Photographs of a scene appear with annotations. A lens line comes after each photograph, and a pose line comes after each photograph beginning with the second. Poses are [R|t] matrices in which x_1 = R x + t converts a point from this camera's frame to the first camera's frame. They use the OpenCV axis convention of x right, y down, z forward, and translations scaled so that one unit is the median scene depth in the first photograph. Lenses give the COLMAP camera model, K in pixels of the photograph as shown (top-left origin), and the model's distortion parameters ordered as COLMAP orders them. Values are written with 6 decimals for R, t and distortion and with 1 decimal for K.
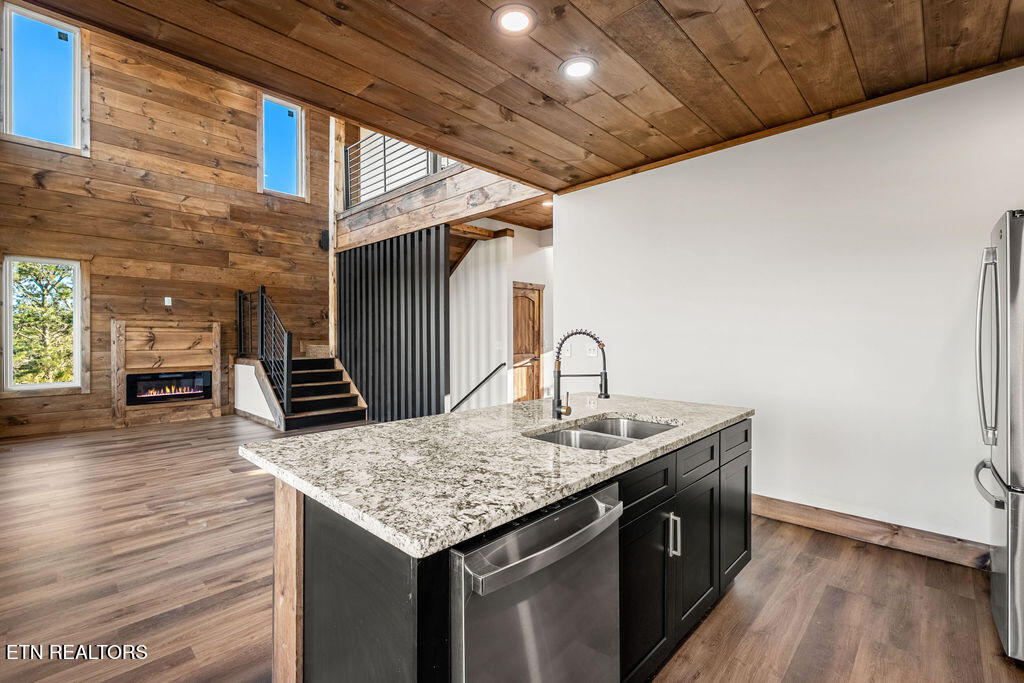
lens RADIAL K [[453.2, 0, 501.3], [0, 453.2, 338.8], [0, 0, 1]] dist [0.004863, -0.001474]
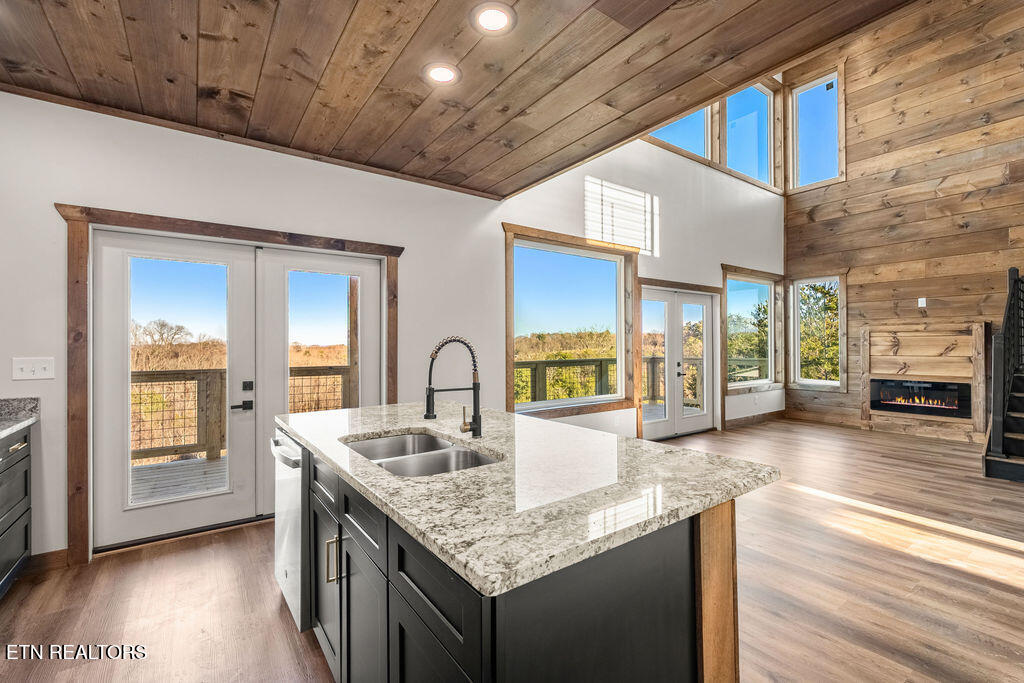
lens RADIAL K [[453.2, 0, 518.1], [0, 453.2, 341.0], [0, 0, 1]] dist [0.004863, -0.001474]
pose [[-0.159790, -0.005211, -0.987137, 1.048133], [0.001390, 0.999984, -0.005504, -0.007258], [0.987150, -0.002251, -0.159780, 1.281410]]
